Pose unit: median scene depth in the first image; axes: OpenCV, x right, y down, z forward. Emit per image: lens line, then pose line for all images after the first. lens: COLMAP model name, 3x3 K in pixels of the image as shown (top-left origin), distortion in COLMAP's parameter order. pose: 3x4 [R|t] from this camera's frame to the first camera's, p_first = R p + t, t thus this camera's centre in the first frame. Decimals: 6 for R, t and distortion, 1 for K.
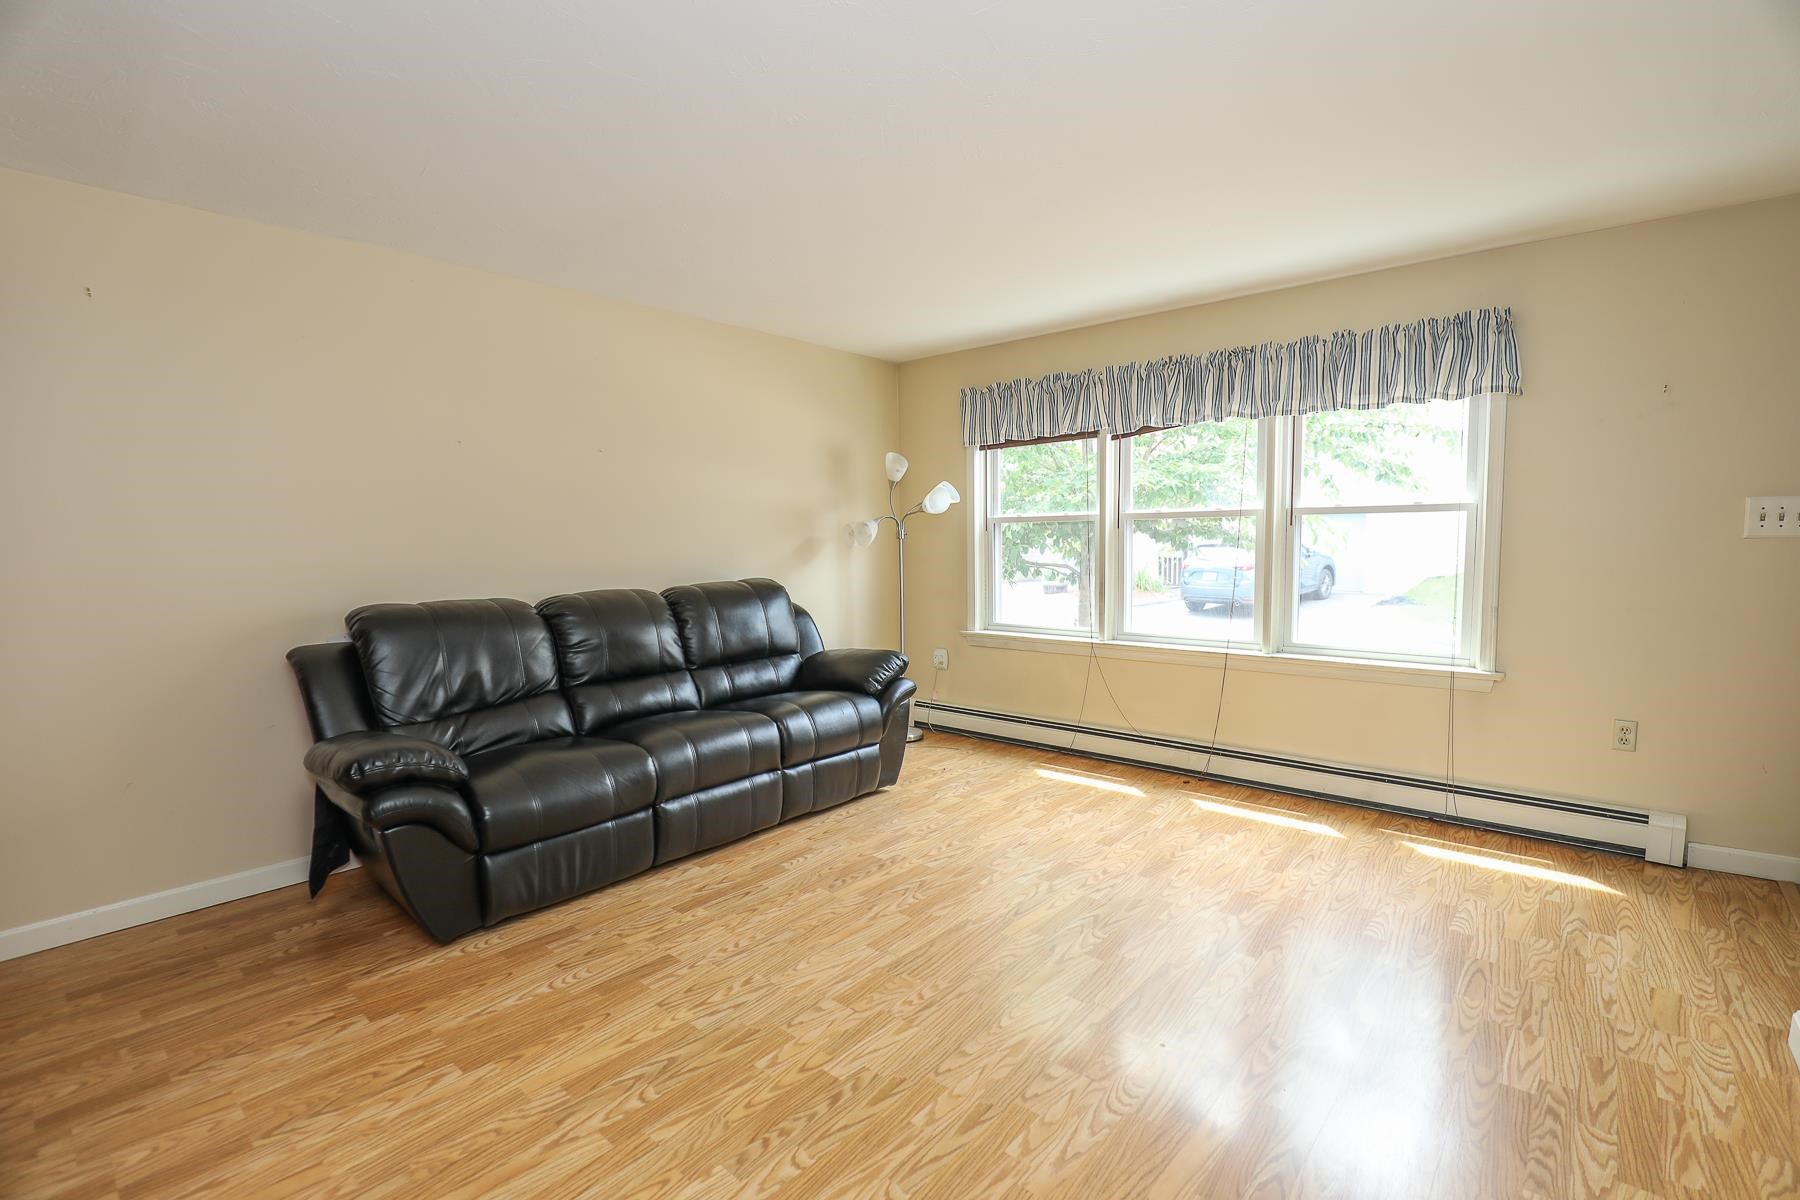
lens RADIAL K [[798.5, 0, 931.7], [0, 798.5, 598.8], [0, 0, 1]] dist [-0.022175, 0.000347]
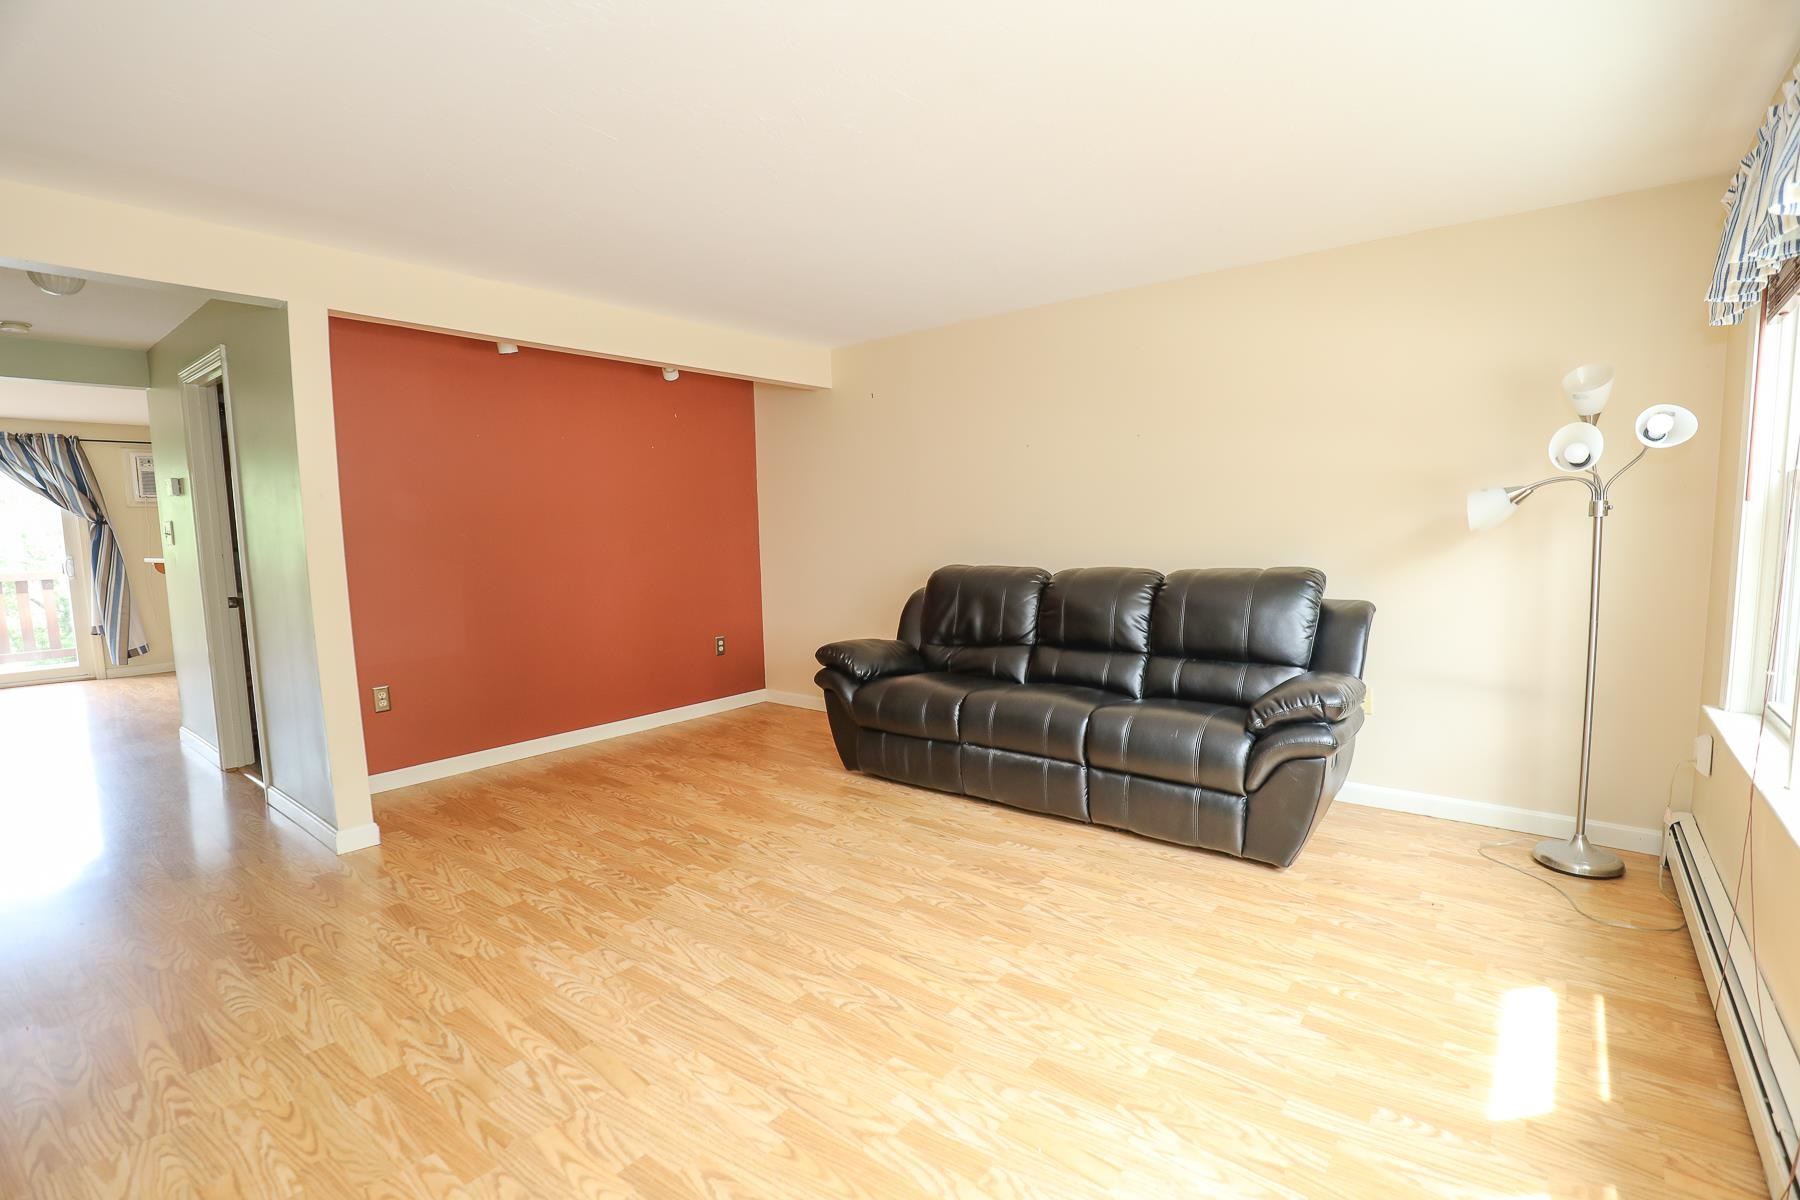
lens RADIAL K [[841.8, 0, 895.7], [0, 841.8, 609.6], [0, 0, 1]] dist [-0.034678, 0.007744]
pose [[0.025473, 0.113724, -0.993186, 0.804554], [-0.054938, 0.992166, 0.112199, -0.068066], [0.998165, 0.051706, 0.031521, 0.780411]]
